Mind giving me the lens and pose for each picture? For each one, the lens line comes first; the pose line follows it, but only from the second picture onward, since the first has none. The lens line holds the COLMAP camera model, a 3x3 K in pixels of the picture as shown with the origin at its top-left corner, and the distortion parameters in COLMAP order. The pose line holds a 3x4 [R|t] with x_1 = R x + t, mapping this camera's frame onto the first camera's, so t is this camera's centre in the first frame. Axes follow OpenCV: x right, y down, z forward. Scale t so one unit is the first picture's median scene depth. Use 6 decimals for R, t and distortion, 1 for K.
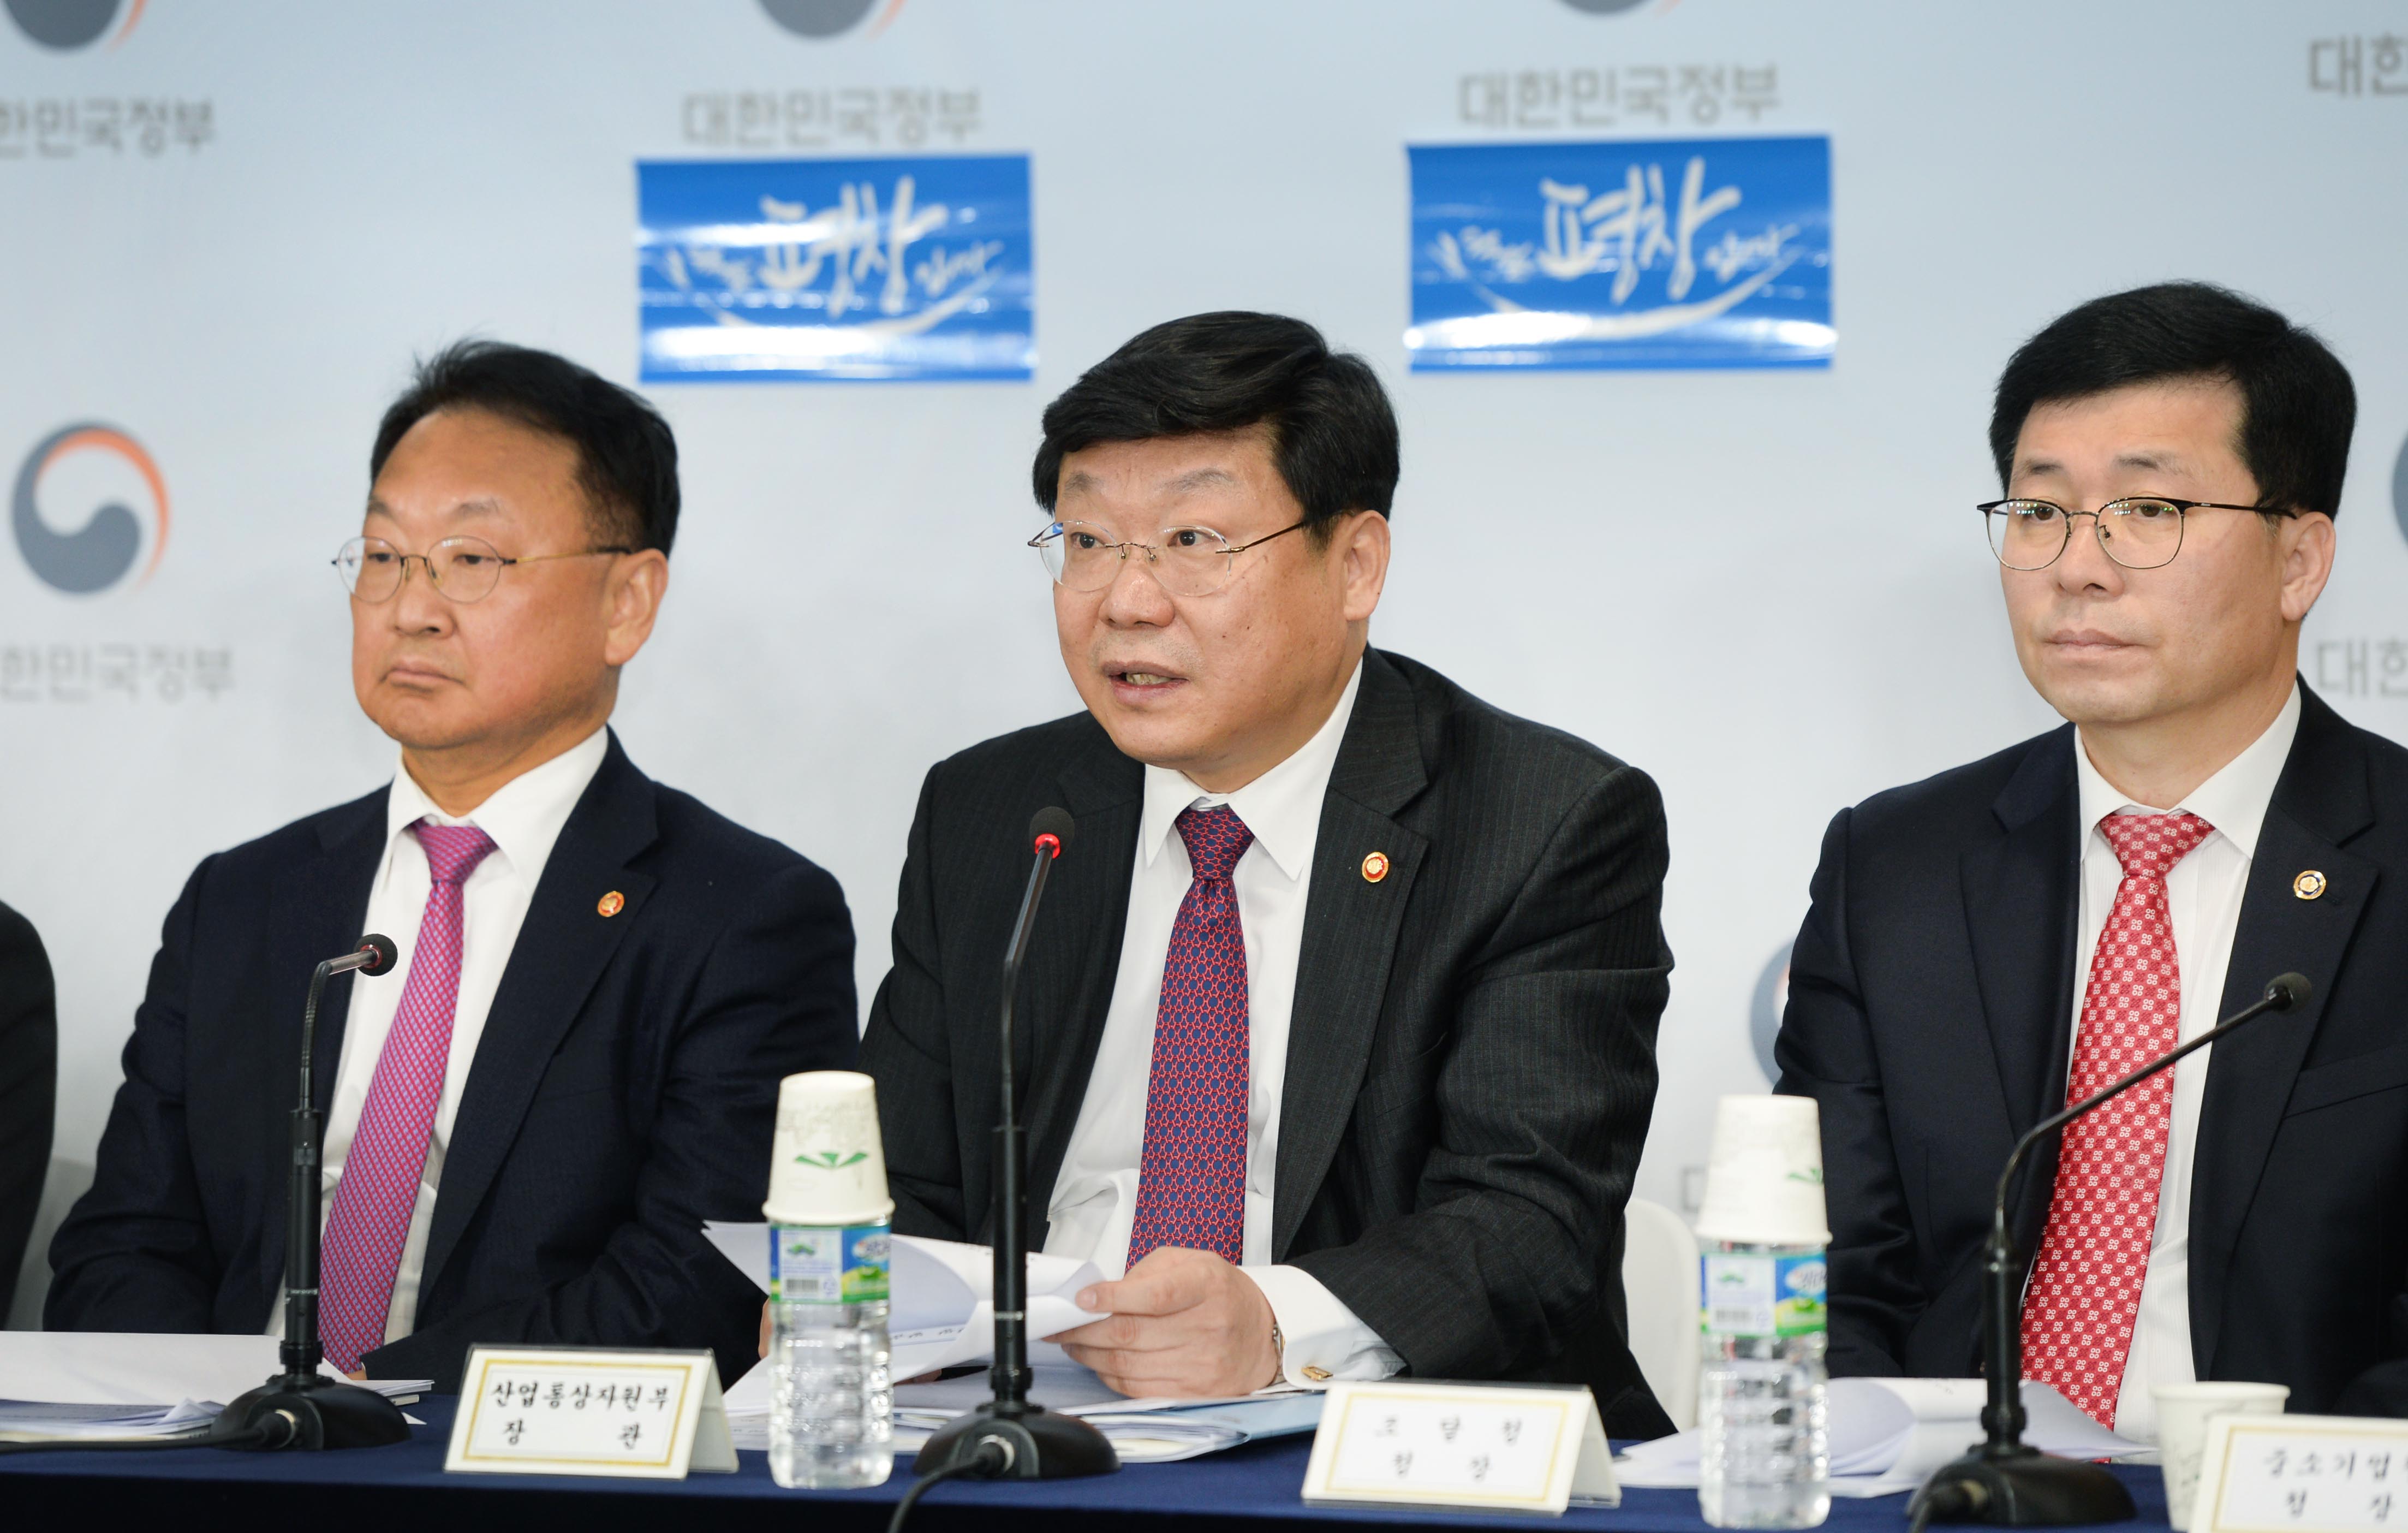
lens RADIAL K [[10652.0, 0, 1204.0], [0, 10652.0, 766.5], [0, 0, 1]] dist [1.168165, -11.859899]
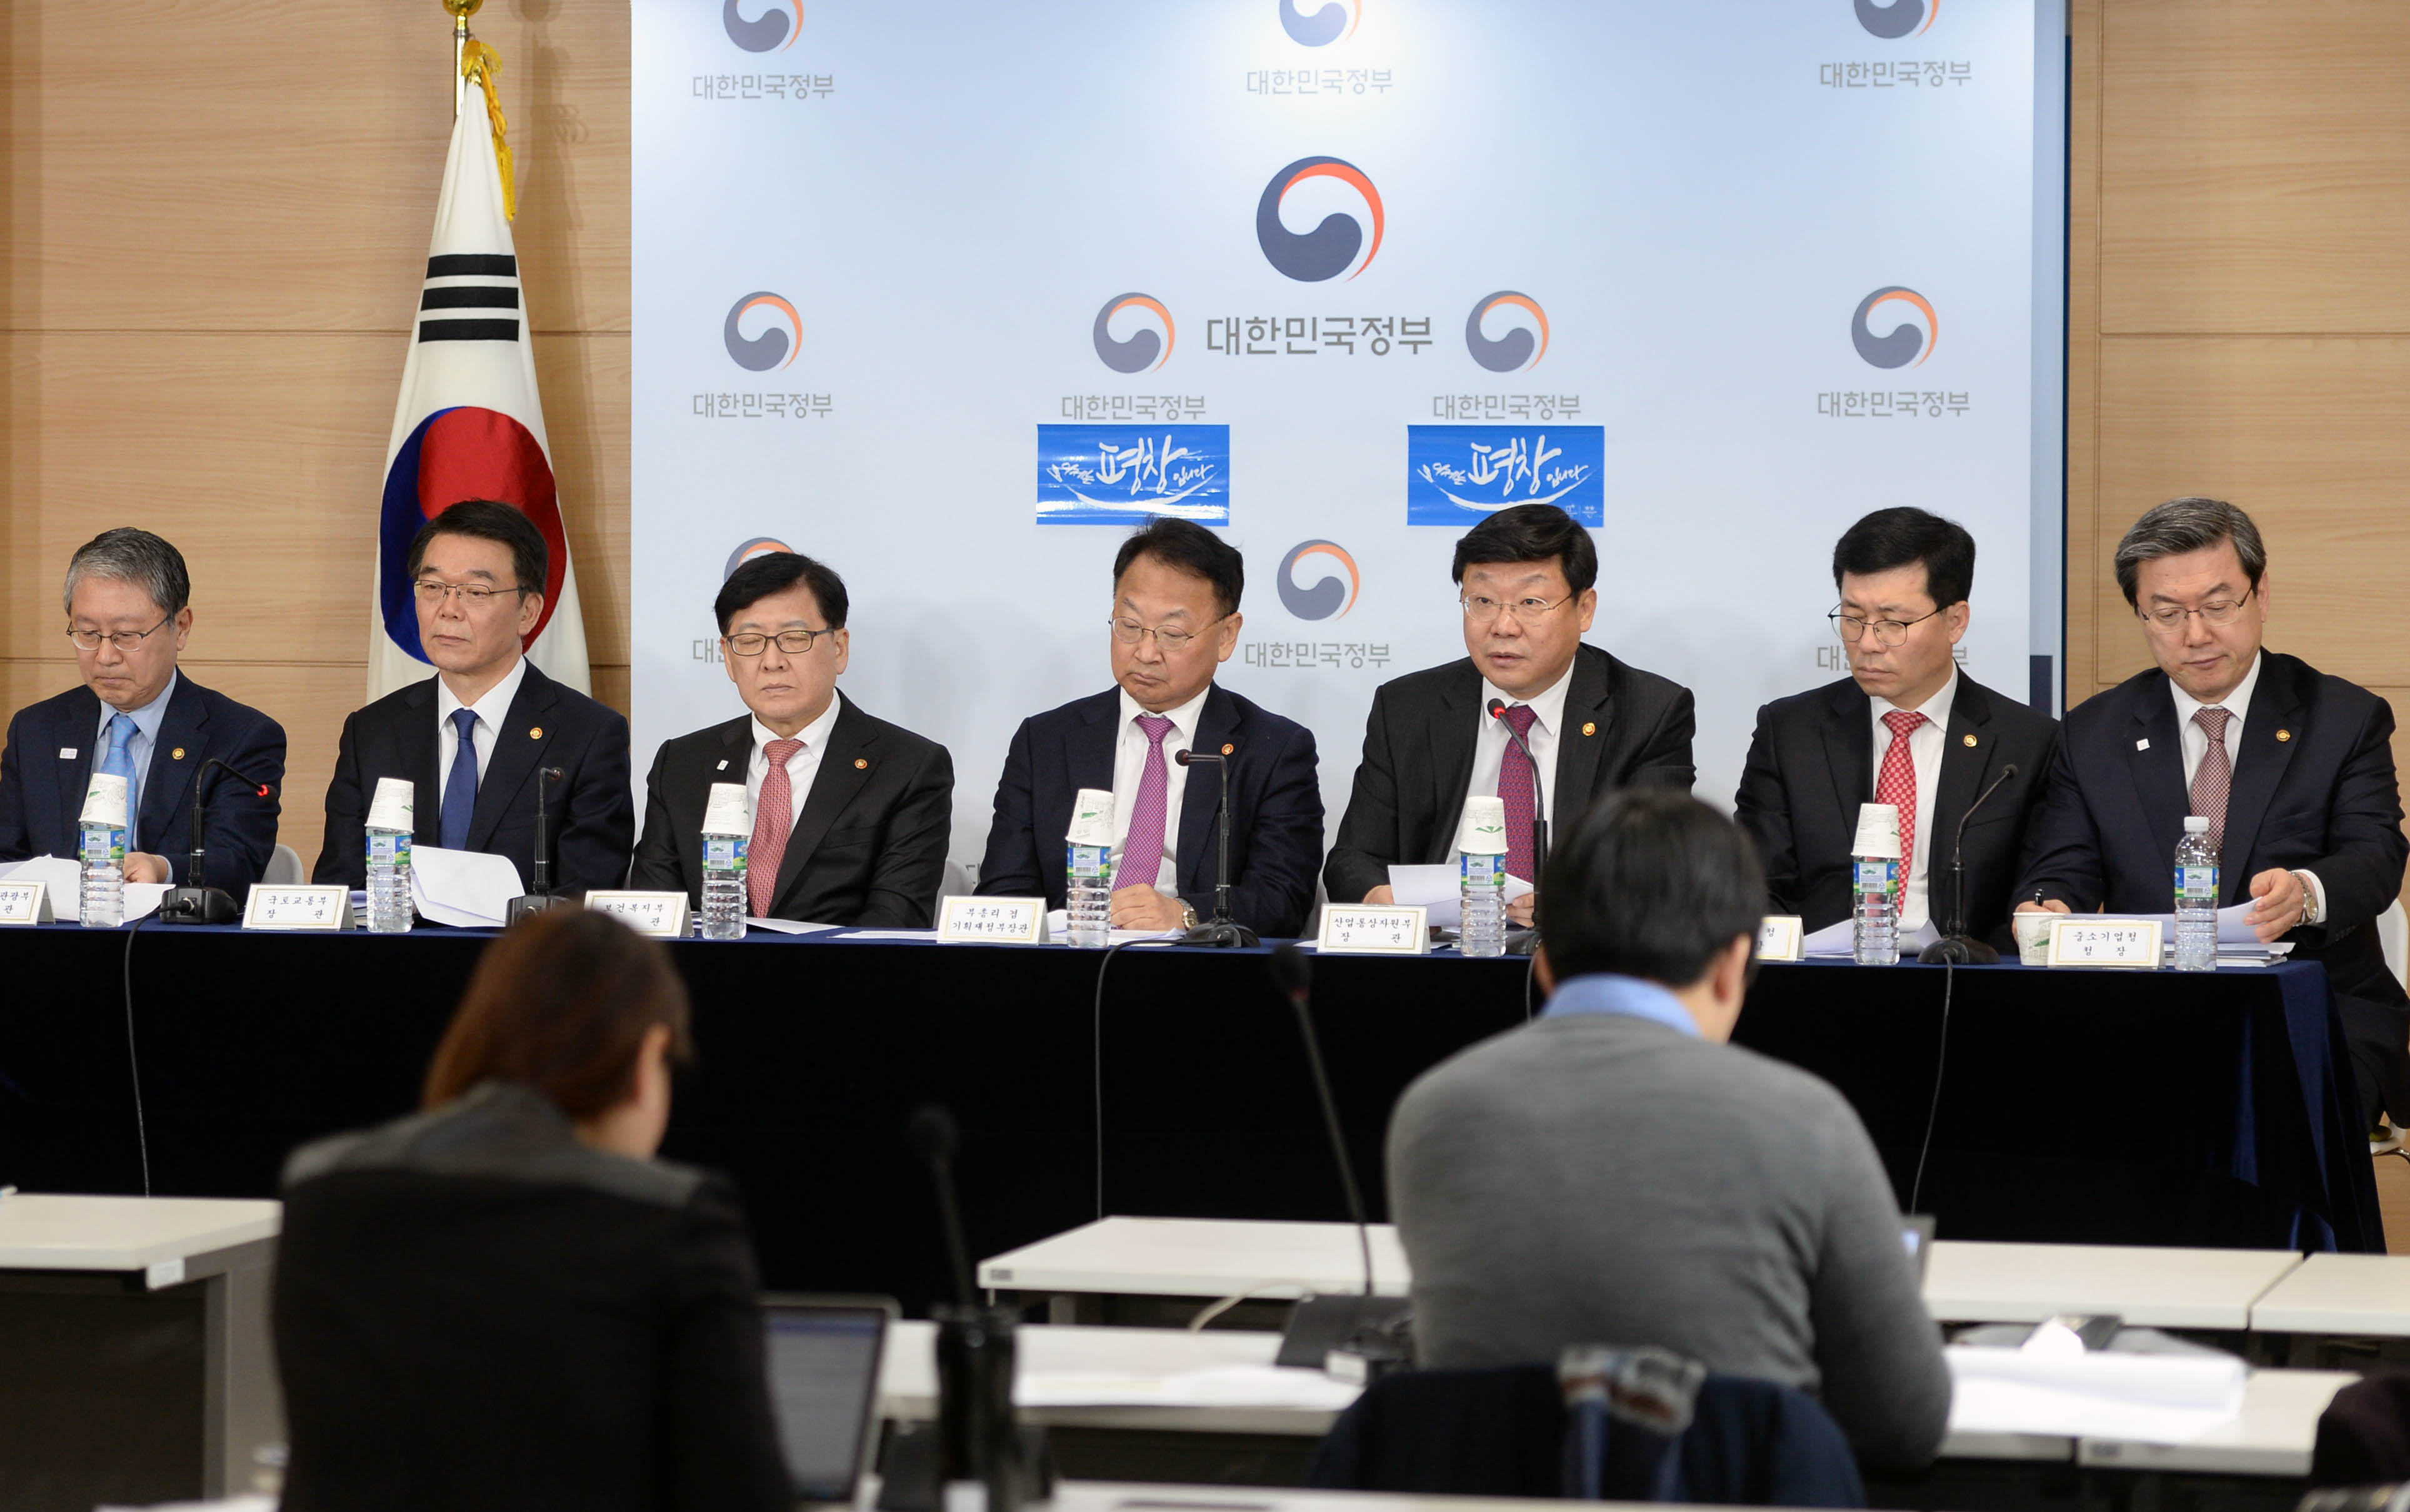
lens RADIAL K [[8221.8, 0, 1205.0], [0, 8221.8, 756.0], [0, 0, 1]] dist [0.177084, 0.938419]
pose [[0.978534, 0.008962, 0.205891, -0.465443], [-0.008147, 0.999955, -0.004806, 0.025813], [-0.205924, 0.003026, 0.978563, -0.859346]]
